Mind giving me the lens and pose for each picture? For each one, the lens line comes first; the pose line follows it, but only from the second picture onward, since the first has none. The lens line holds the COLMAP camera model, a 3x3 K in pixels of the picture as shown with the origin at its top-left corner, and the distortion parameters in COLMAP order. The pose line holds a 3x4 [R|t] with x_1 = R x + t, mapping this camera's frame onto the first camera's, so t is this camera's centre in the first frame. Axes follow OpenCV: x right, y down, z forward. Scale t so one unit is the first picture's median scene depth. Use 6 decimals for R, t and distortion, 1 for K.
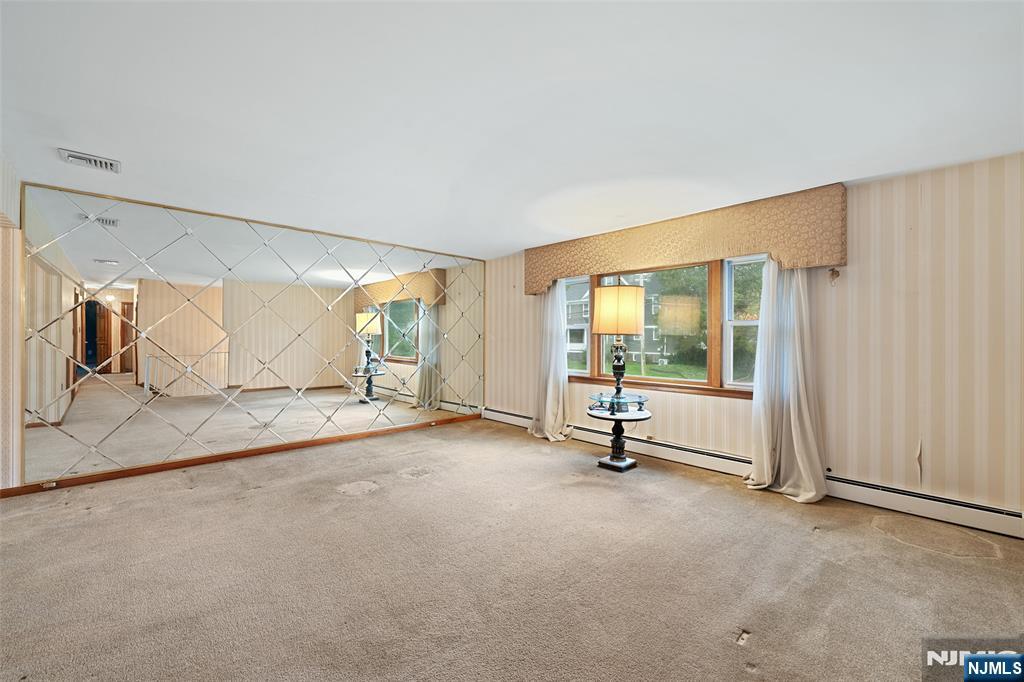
lens RADIAL K [[406.9, 0, 511.5], [0, 406.9, 336.9], [0, 0, 1]] dist [-0.001136, 0.000167]
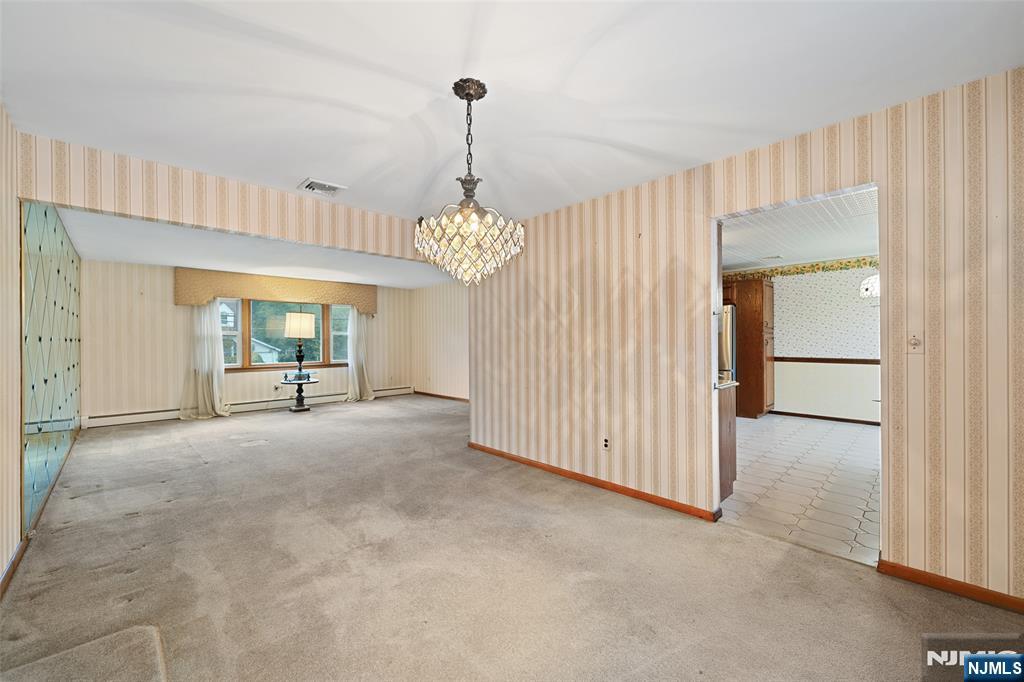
lens RADIAL K [[406.9, 0, 510.9], [0, 406.9, 342.0], [0, 0, 1]] dist [-0.001136, 0.000167]
pose [[0.009788, -0.007982, 0.999920, -1.551413], [0.001278, 0.999967, 0.007970, -0.003258], [-0.999951, 0.001199, 0.009798, 0.031370]]
